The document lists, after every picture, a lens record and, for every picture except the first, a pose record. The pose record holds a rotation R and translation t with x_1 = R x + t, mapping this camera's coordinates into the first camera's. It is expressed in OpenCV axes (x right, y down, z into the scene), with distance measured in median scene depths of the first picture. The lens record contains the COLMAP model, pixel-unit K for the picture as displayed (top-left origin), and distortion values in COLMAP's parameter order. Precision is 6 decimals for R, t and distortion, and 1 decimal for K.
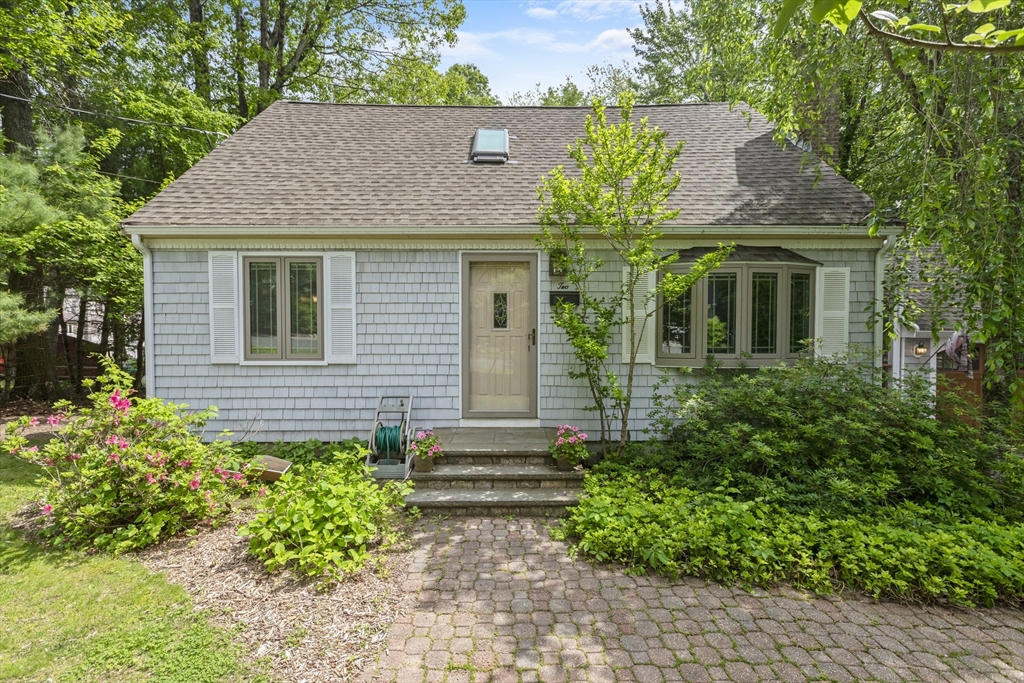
lens RADIAL K [[460.3, 0, 508.3], [0, 460.3, 348.7], [0, 0, 1]] dist [0.001017, 0.000187]
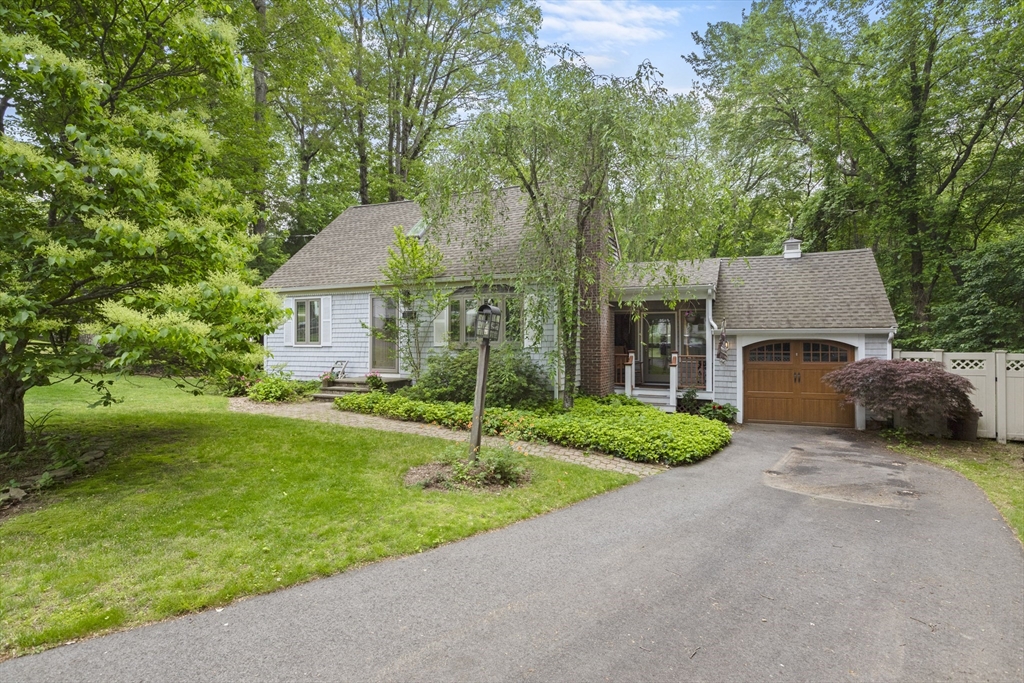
lens RADIAL K [[510.5, 0, 516.2], [0, 510.5, 344.5], [0, 0, 1]] dist [-0.000273, 0.000224]
pose [[0.909097, 0.003579, -0.416568, 1.490081], [-0.015205, 0.999582, -0.024594, 0.070963], [0.416306, 0.028692, 0.908772, -0.851708]]
